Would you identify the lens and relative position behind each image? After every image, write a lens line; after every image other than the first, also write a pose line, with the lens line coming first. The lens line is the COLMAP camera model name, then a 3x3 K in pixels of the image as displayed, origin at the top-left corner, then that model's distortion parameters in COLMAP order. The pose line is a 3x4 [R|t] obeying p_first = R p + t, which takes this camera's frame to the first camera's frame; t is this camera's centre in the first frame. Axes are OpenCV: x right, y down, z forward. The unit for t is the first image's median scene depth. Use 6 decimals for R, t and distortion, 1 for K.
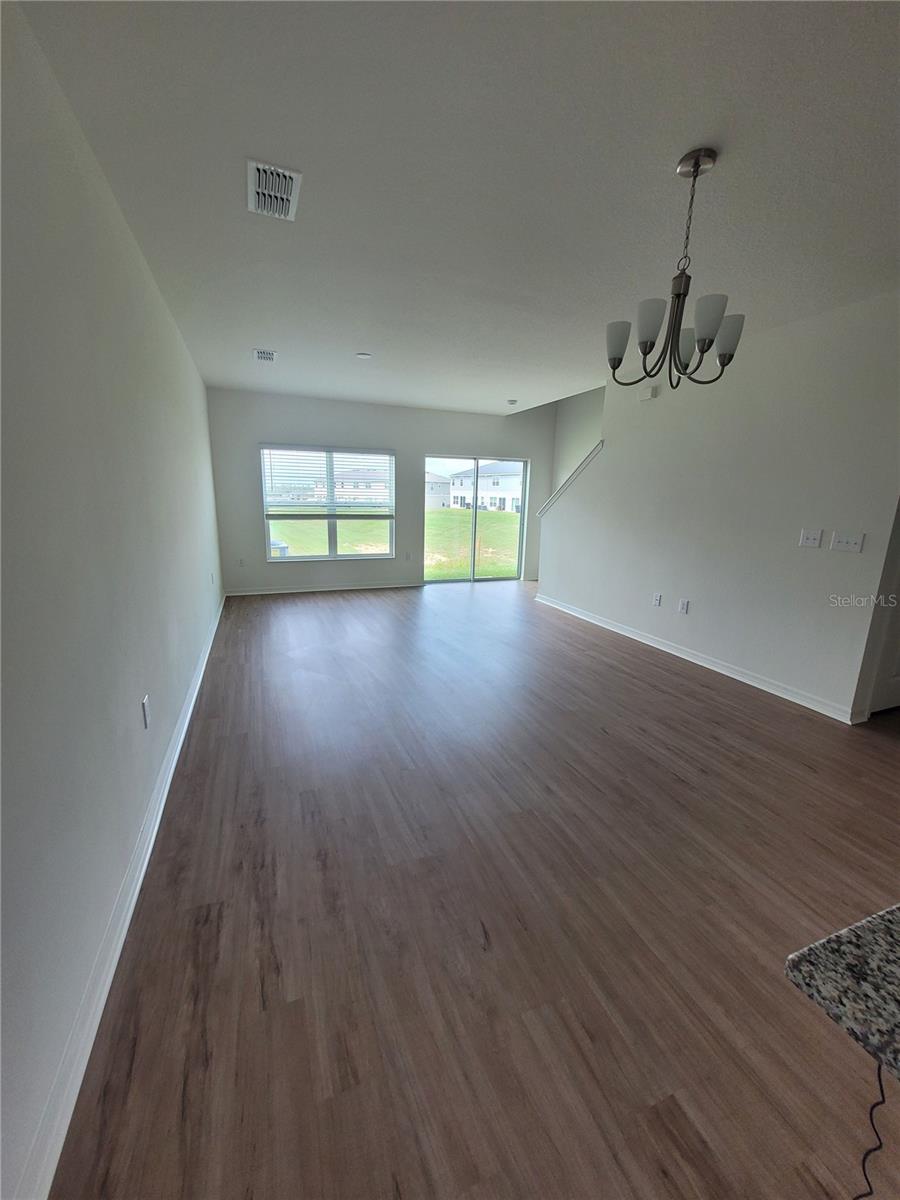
lens RADIAL K [[465.2, 0, 446.2], [0, 465.2, 603.5], [0, 0, 1]] dist [0.002208, 0.000477]
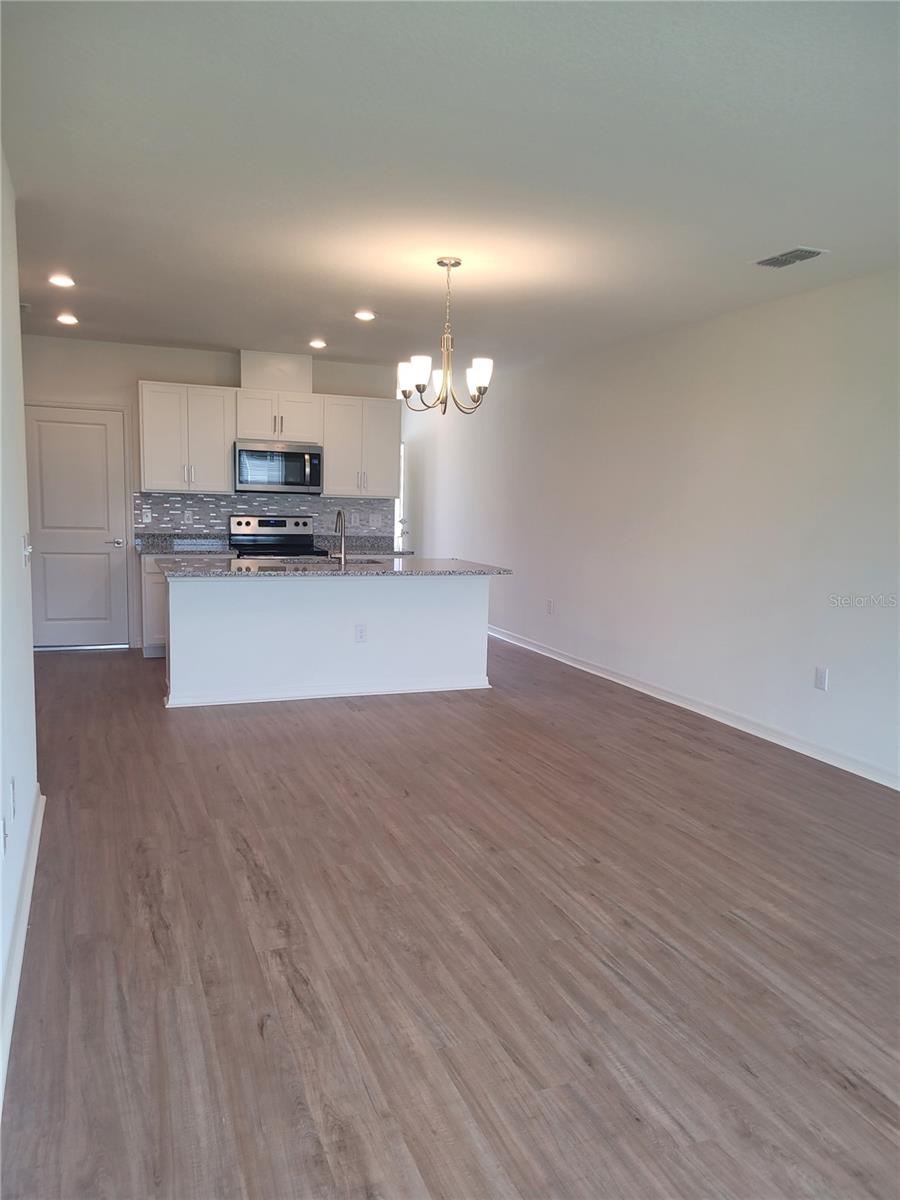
lens RADIAL K [[900.1, 0, 451.6], [0, 900.1, 603.4], [0, 0, 1]] dist [0.028840, -0.010227]
pose [[-0.998837, -0.048215, 0.000177, 0.290954], [-0.045177, 0.937167, 0.345944, -0.573999], [-0.016845, 0.345533, -0.938255, 2.394042]]
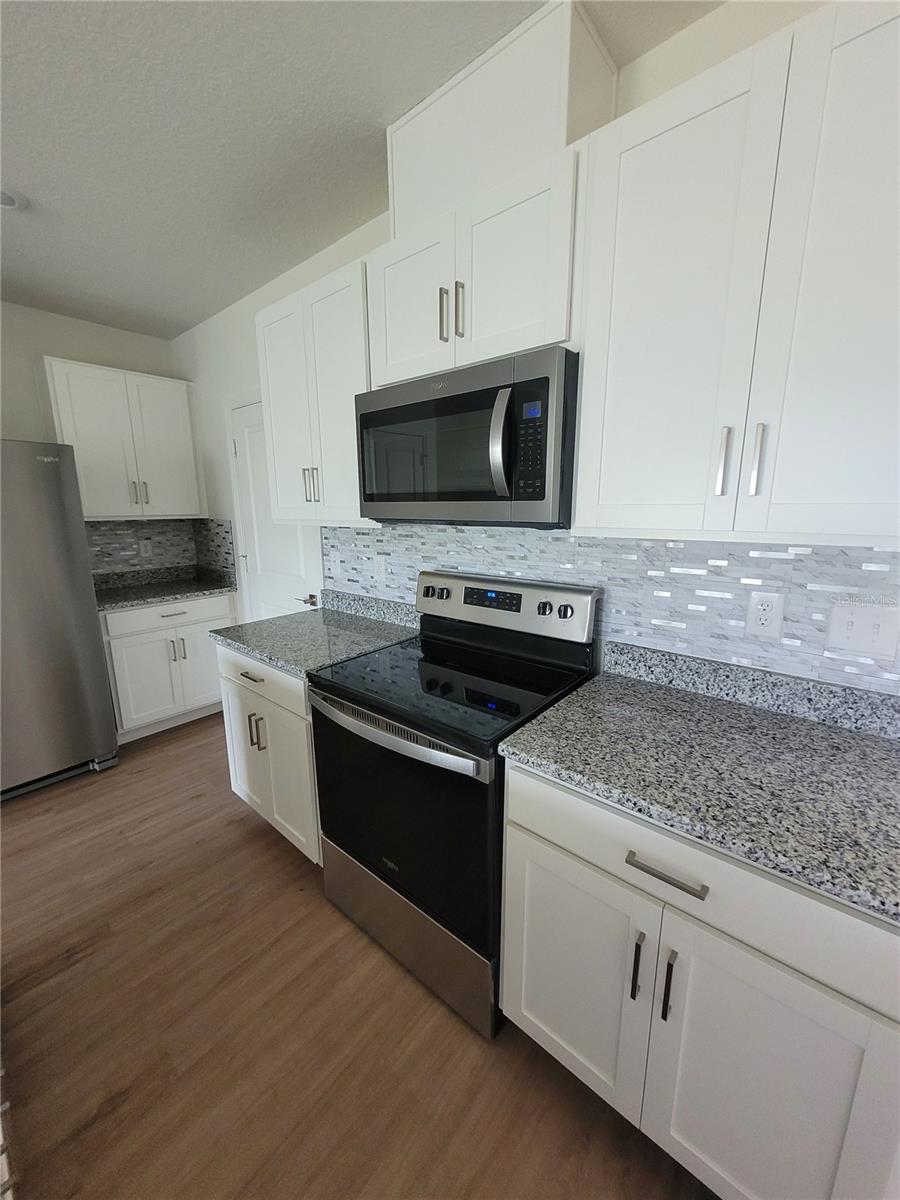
lens RADIAL K [[465.2, 0, 441.3], [0, 465.2, 596.3], [0, 0, 1]] dist [0.002208, 0.000477]
pose [[-0.461592, -0.186595, 0.867245, 0.397948], [0.201146, 0.930148, 0.307189, 0.040926], [-0.863986, 0.316239, -0.391816, -0.228069]]
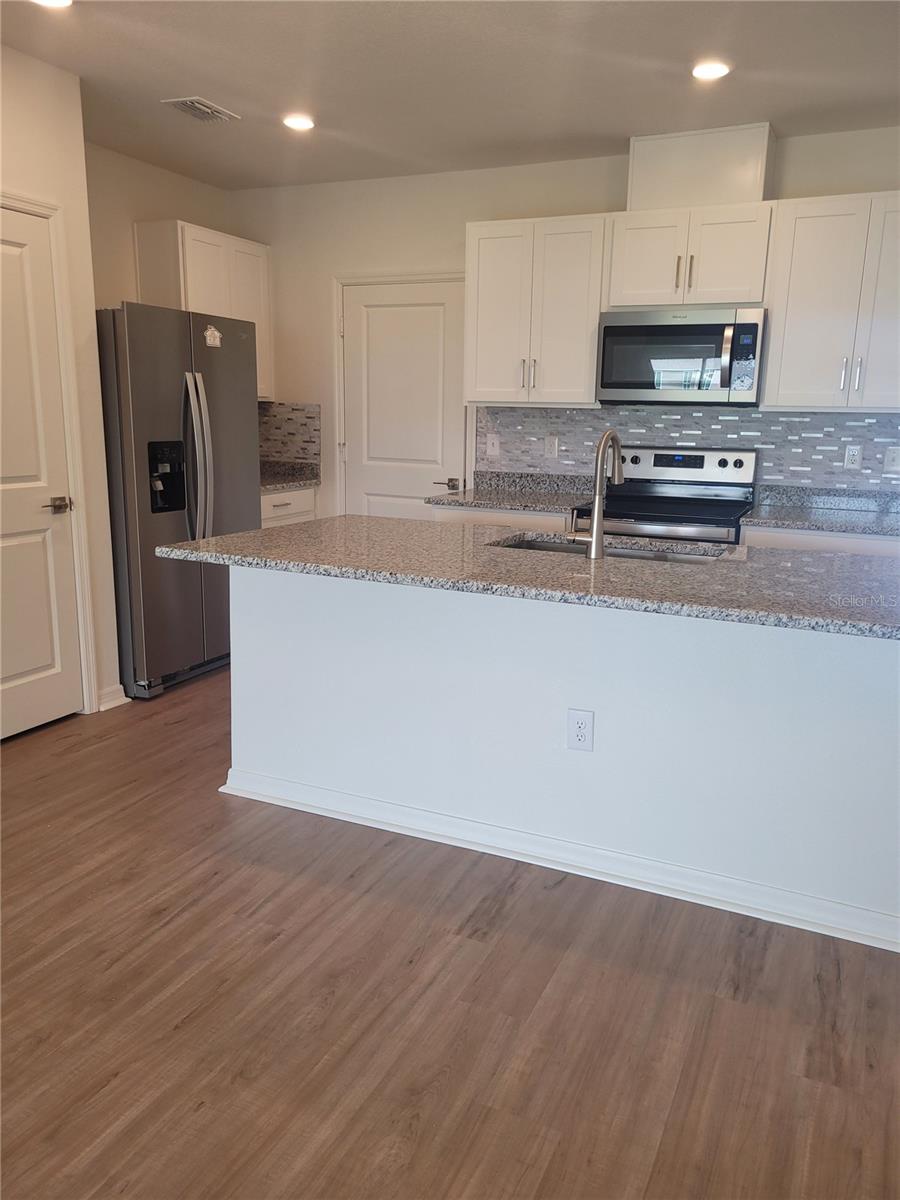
lens RADIAL K [[900.1, 0, 458.4], [0, 900.1, 597.5], [0, 0, 1]] dist [0.028840, -0.010227]
pose [[-0.692139, -0.181113, 0.698671, -0.036016], [0.131752, 0.920037, 0.369016, -0.193839], [-0.709637, 0.347461, -0.612932, 0.889018]]
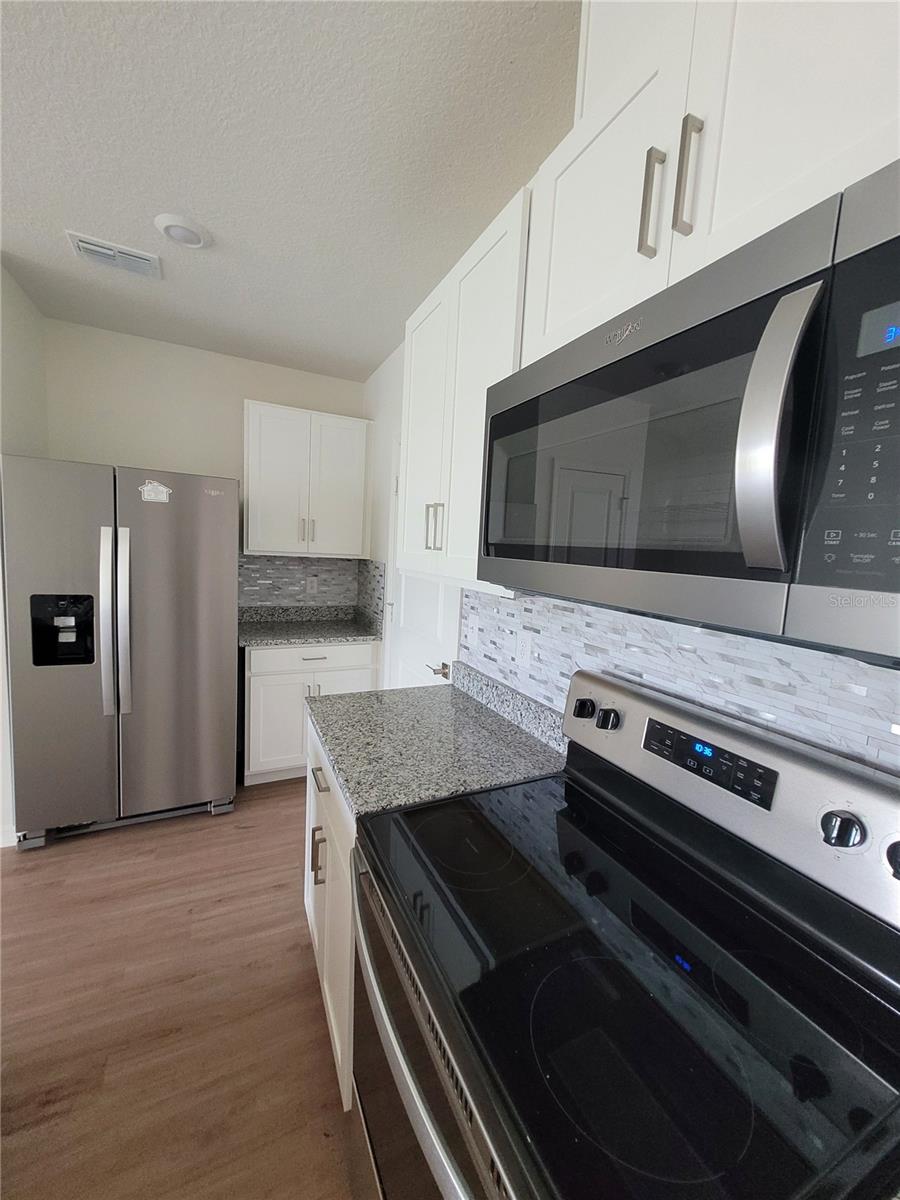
lens RADIAL K [[465.2, 0, 439.3], [0, 465.2, 597.4], [0, 0, 1]] dist [0.002208, 0.000477]
pose [[-0.054247, -0.129306, 0.990120, 0.616541], [0.176304, 0.974761, 0.136960, 0.067189], [-0.982840, 0.181991, -0.030081, -0.363191]]
